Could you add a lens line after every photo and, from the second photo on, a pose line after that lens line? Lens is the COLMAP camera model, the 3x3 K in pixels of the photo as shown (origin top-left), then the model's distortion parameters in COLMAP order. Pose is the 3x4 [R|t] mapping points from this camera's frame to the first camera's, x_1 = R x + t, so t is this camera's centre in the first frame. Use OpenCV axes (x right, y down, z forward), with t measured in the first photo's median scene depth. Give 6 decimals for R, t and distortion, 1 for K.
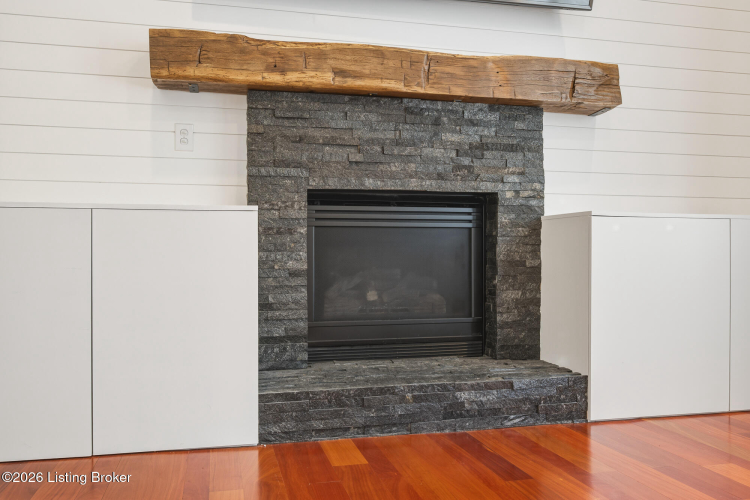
lens RADIAL K [[659.5, 0, 375.0], [0, 659.5, 250.0], [0, 0, 1]] dist [-0.003066, -0.001370]
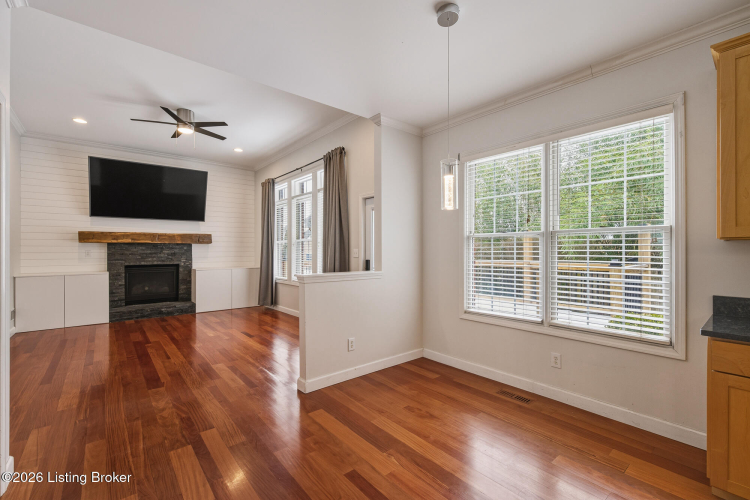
lens RADIAL K [[329.8, 0, 375.0], [0, 329.8, 250.0], [0, 0, 1]] dist [0.000268, 0.000144]
pose [[0.899589, -0.003384, 0.436724, 0.430858], [0.002869, 0.999994, 0.001839, -0.193639], [-0.436727, -0.000401, 0.899594, -1.665841]]
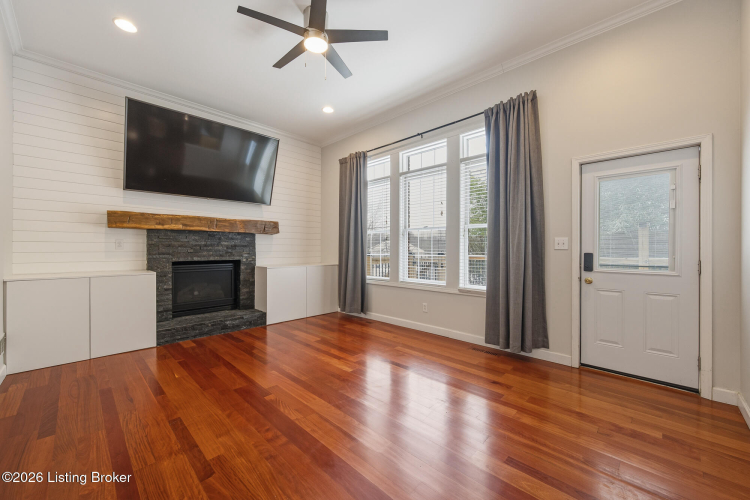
lens RADIAL K [[295.0, 0, 375.0], [0, 295.0, 250.0], [0, 0, 1]] dist [-0.000886, -0.000040]
pose [[0.849814, -0.001301, 0.527082, -0.022830], [-0.002543, 0.999975, 0.006569, -0.158870], [-0.527077, -0.006923, 0.849789, -0.664389]]
